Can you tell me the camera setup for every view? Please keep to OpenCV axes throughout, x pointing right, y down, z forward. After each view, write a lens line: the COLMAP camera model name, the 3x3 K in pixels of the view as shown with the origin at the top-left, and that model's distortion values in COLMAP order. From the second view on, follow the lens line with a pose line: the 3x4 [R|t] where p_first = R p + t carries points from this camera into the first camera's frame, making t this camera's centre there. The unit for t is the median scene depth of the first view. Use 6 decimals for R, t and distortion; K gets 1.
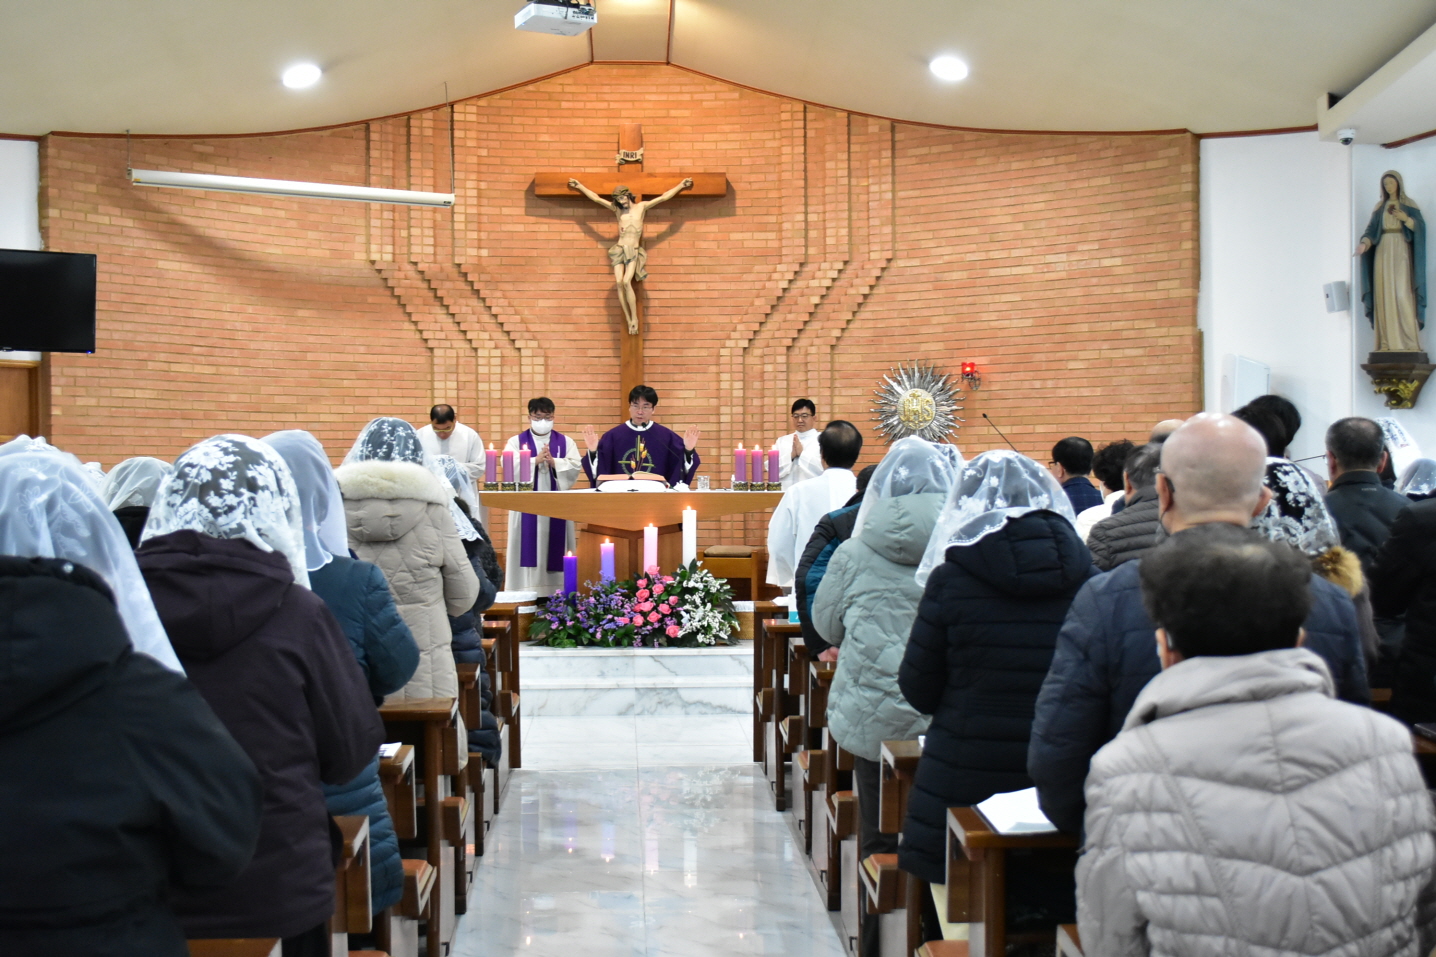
lens RADIAL K [[1855.6, 0, 712.7], [0, 1855.6, 497.4], [0, 0, 1]] dist [0.005618, -0.007960]
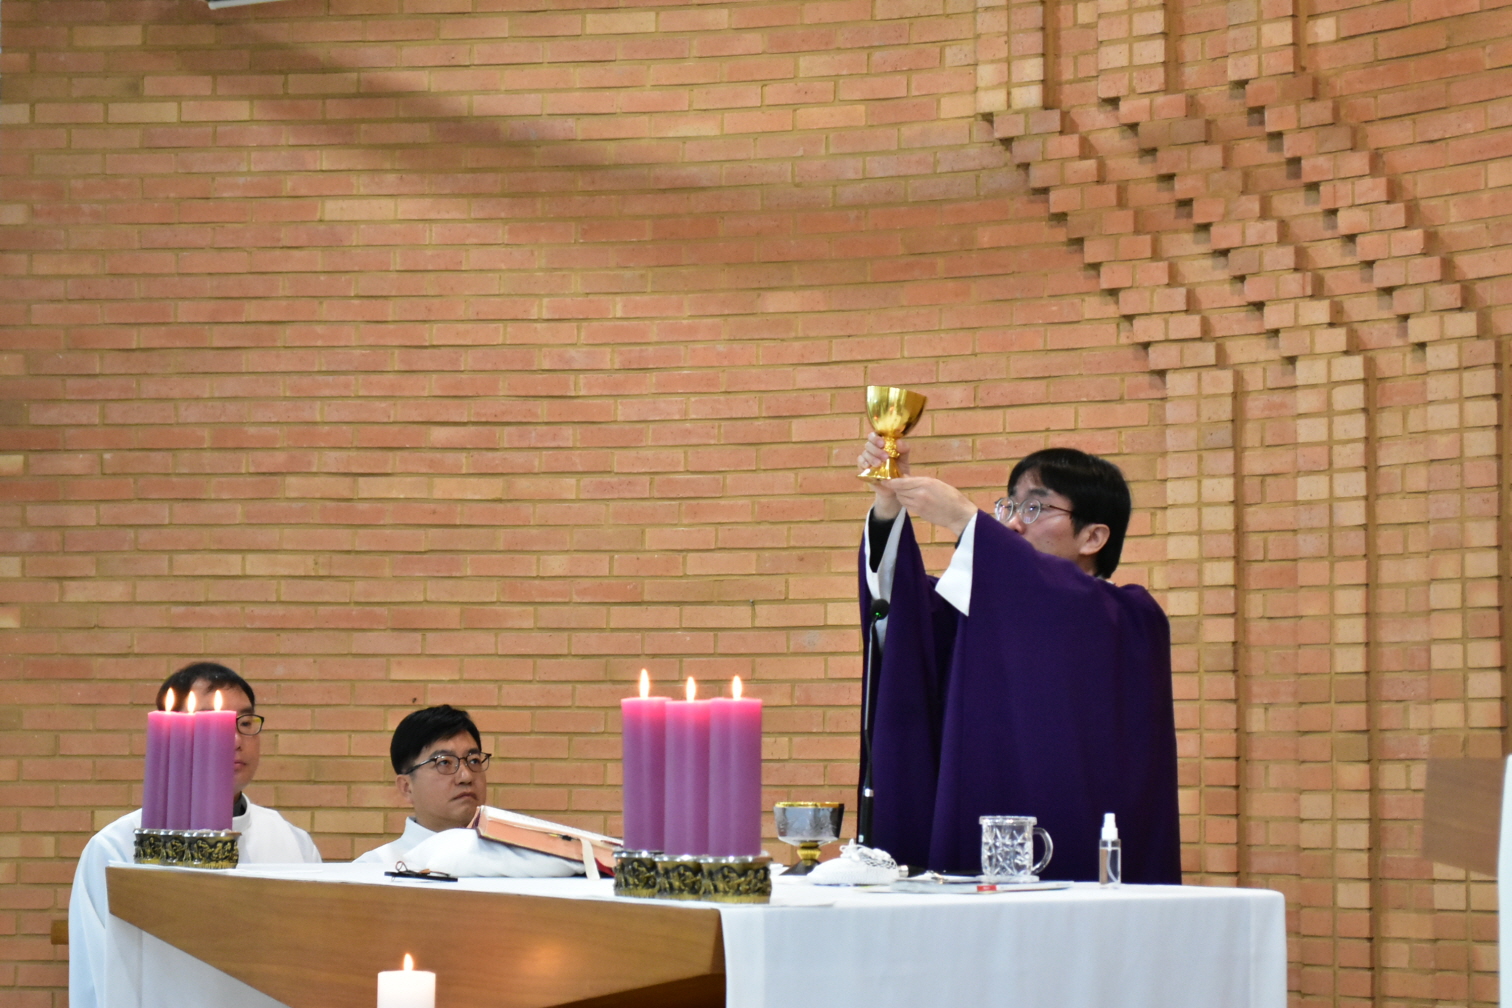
lens RADIAL K [[3440.8, 0, 760.8], [0, 3440.8, 555.4], [0, 0, 1]] dist [-0.006033, -0.211454]
pose [[0.508314, -0.046445, -0.859918, 0.304070], [-0.014861, 0.997923, -0.062684, -0.015118], [0.861043, 0.044642, 0.506568, 0.682111]]
